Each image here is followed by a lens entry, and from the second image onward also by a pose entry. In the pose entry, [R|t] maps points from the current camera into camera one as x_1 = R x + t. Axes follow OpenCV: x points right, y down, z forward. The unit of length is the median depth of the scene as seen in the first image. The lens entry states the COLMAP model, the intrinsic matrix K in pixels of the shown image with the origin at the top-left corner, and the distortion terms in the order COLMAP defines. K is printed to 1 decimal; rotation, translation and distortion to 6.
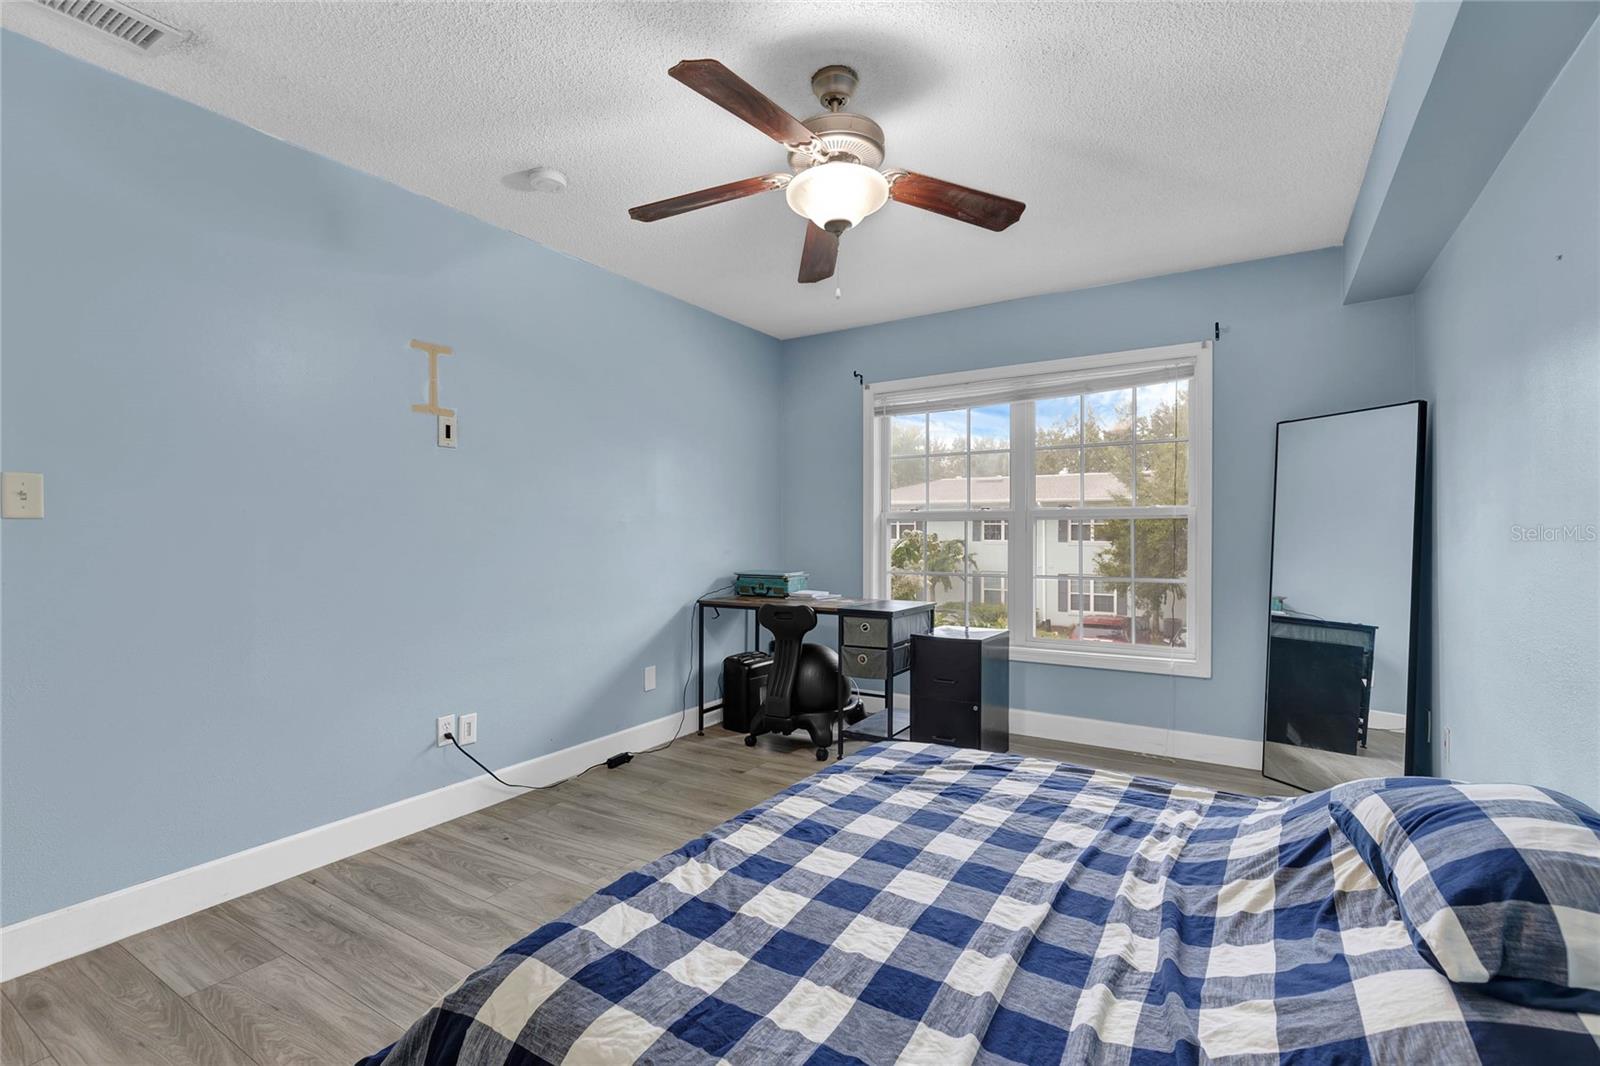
lens RADIAL K [[728.5, 0, 789.3], [0, 728.5, 531.2], [0, 0, 1]] dist [0.000727, -0.000794]
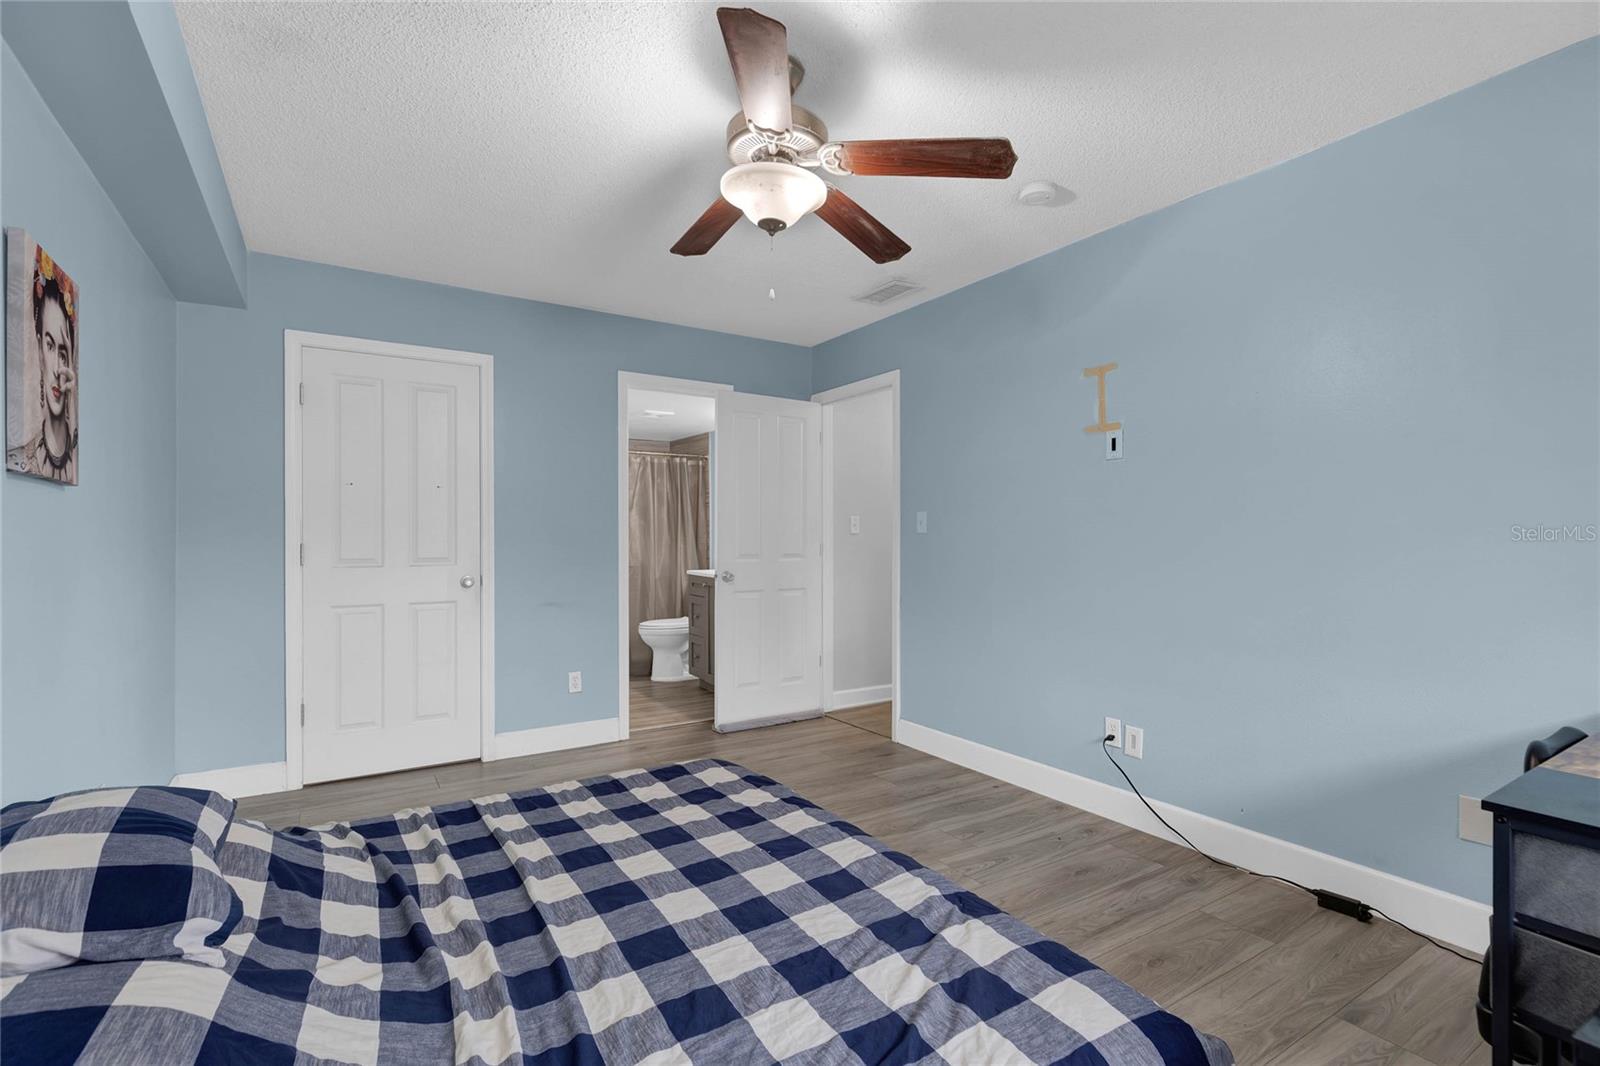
lens RADIAL K [[728.5, 0, 796.4], [0, 728.5, 535.5], [0, 0, 1]] dist [0.000727, -0.000794]
pose [[-0.412311, 0.001252, -0.911042, 0.694742], [-0.003122, 0.999991, 0.002787, -0.009470], [0.911038, 0.003993, -0.412304, 1.067564]]
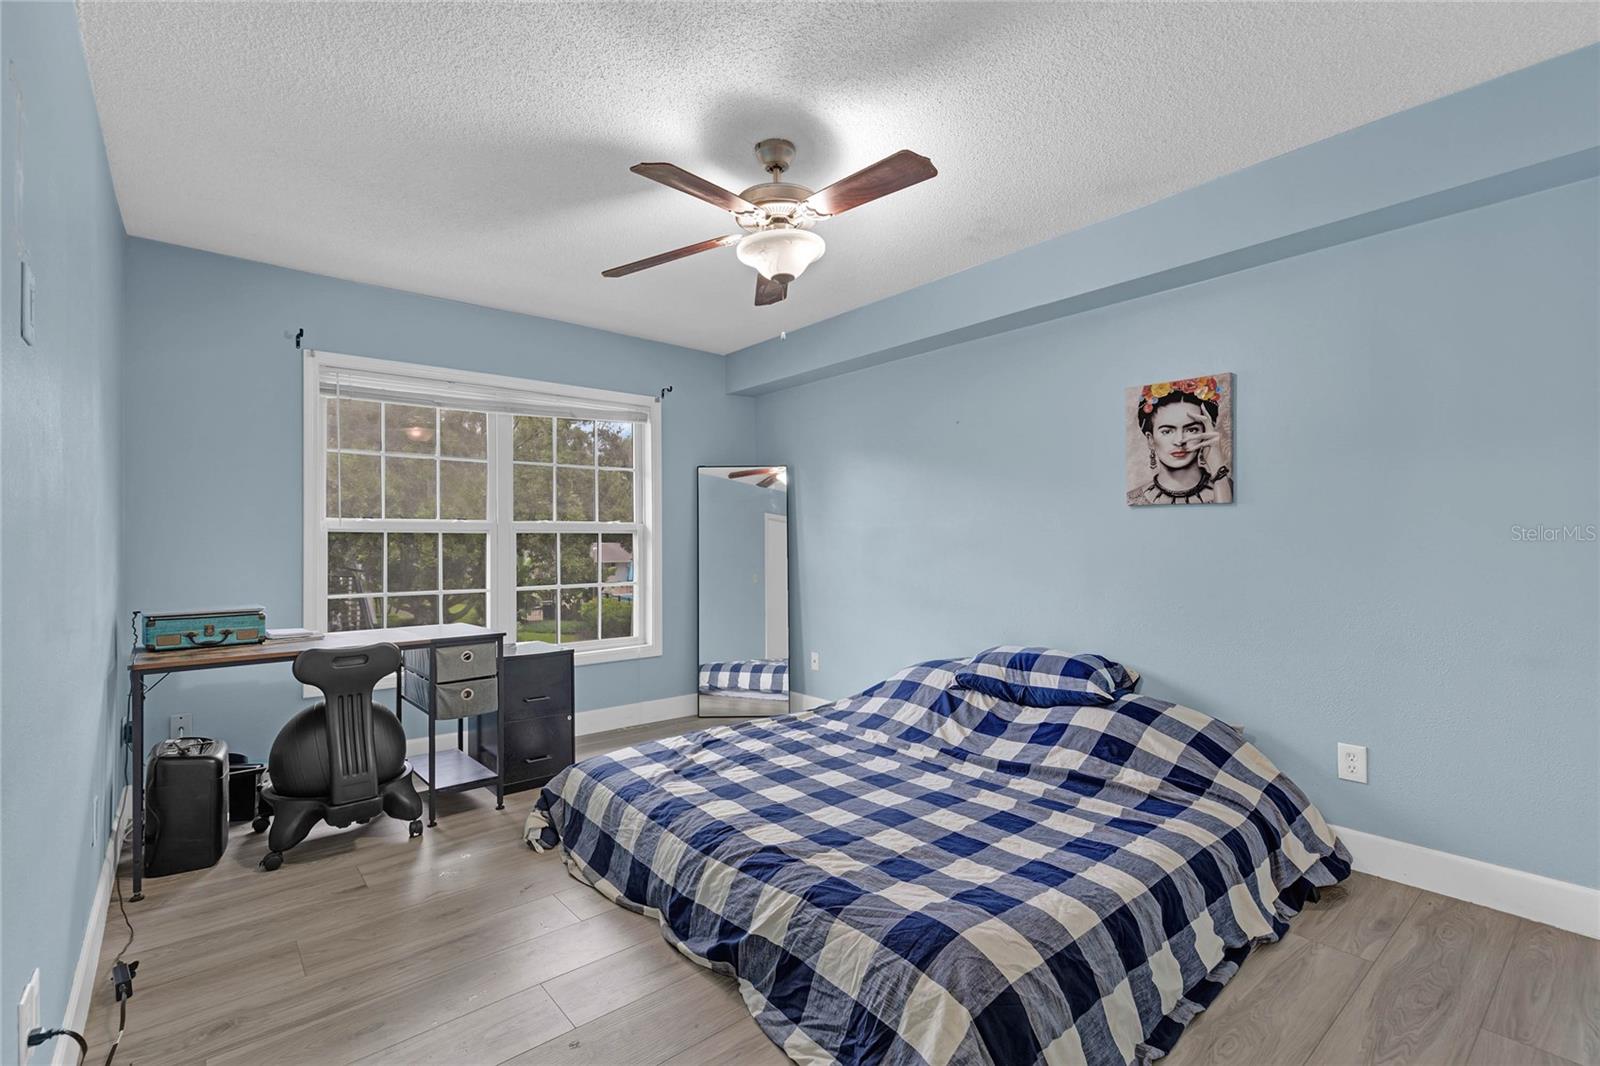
lens RADIAL K [[728.5, 0, 804.5], [0, 728.5, 539.7], [0, 0, 1]] dist [0.000727, -0.000794]
pose [[0.291018, 0.005918, 0.956699, -0.767299], [0.008764, 0.999922, -0.008852, 0.008977], [-0.956677, 0.010960, 0.290944, 0.484058]]
